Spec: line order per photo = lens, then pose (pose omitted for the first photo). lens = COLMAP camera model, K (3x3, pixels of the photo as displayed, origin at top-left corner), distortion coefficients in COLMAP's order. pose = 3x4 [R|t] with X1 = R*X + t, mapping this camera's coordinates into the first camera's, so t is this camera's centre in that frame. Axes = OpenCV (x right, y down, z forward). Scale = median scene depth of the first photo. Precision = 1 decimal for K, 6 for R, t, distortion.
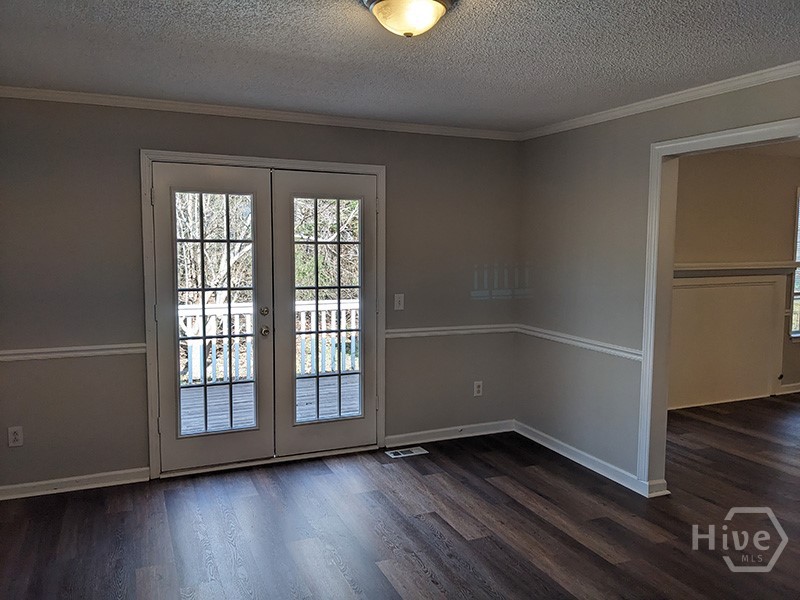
lens RADIAL K [[624.6, 0, 391.7], [0, 624.6, 303.5], [0, 0, 1]] dist [0.011433, -0.004564]
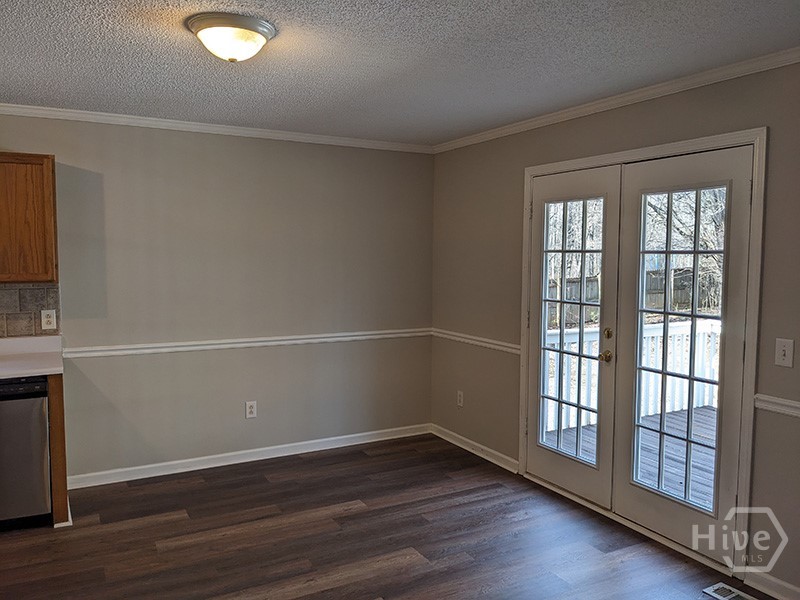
lens RADIAL K [[625.6, 0, 396.5], [0, 625.6, 297.4], [0, 0, 1]] dist [0.003586, -0.008190]
pose [[0.083397, 0.061295, -0.994629, 0.612338], [-0.105490, 0.993041, 0.052352, -0.050000], [0.990917, 0.100558, 0.089283, 0.634558]]
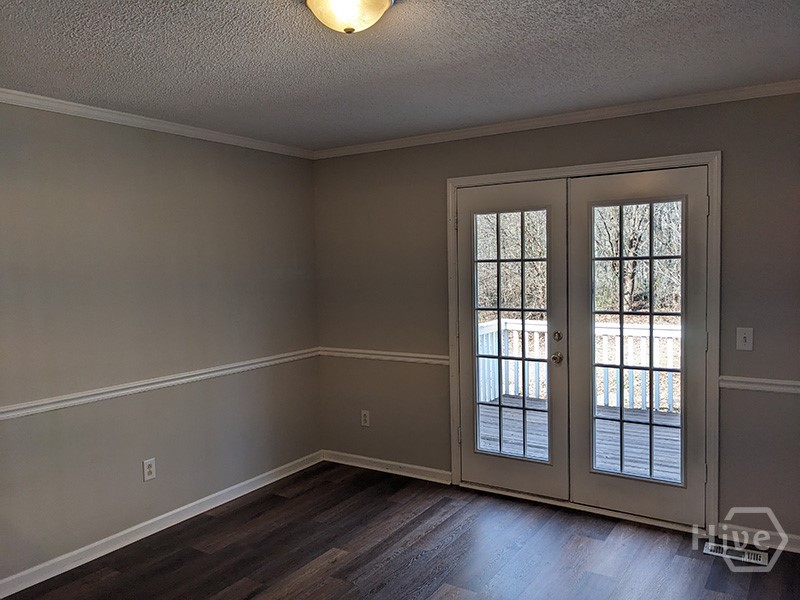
lens RADIAL K [[624.6, 0, 391.7], [0, 624.6, 303.5], [0, 0, 1]] dist [0.011433, -0.004564]
pose [[0.541321, 0.032749, -0.840178, 0.424688], [-0.056378, 0.998406, 0.002593, -0.023391], [0.838924, 0.045964, 0.542305, 0.303994]]
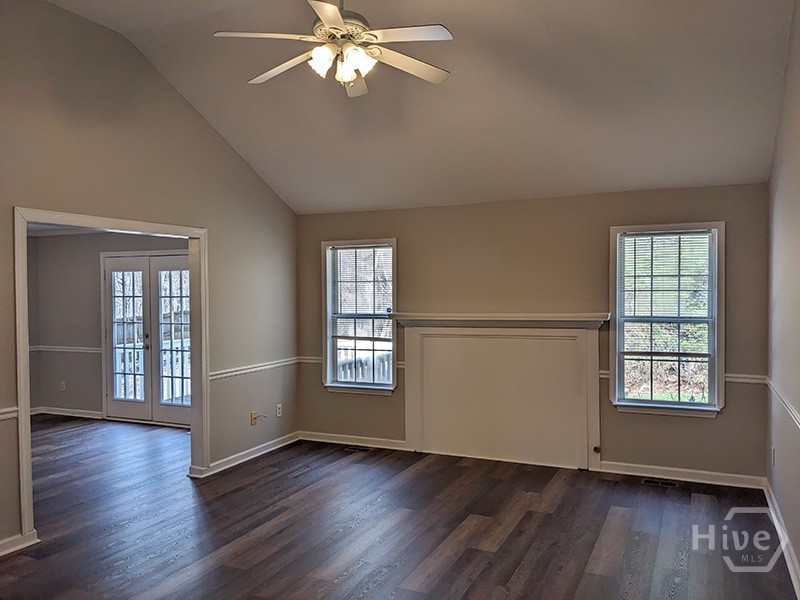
lens RADIAL K [[624.6, 0, 391.7], [0, 624.6, 303.5], [0, 0, 1]] dist [0.011433, -0.004564]
pose [[0.664752, 0.001868, -0.747062, 1.586545], [-0.059808, 0.996920, -0.050725, -0.029837], [0.744666, 0.078400, 0.662816, 0.331547]]
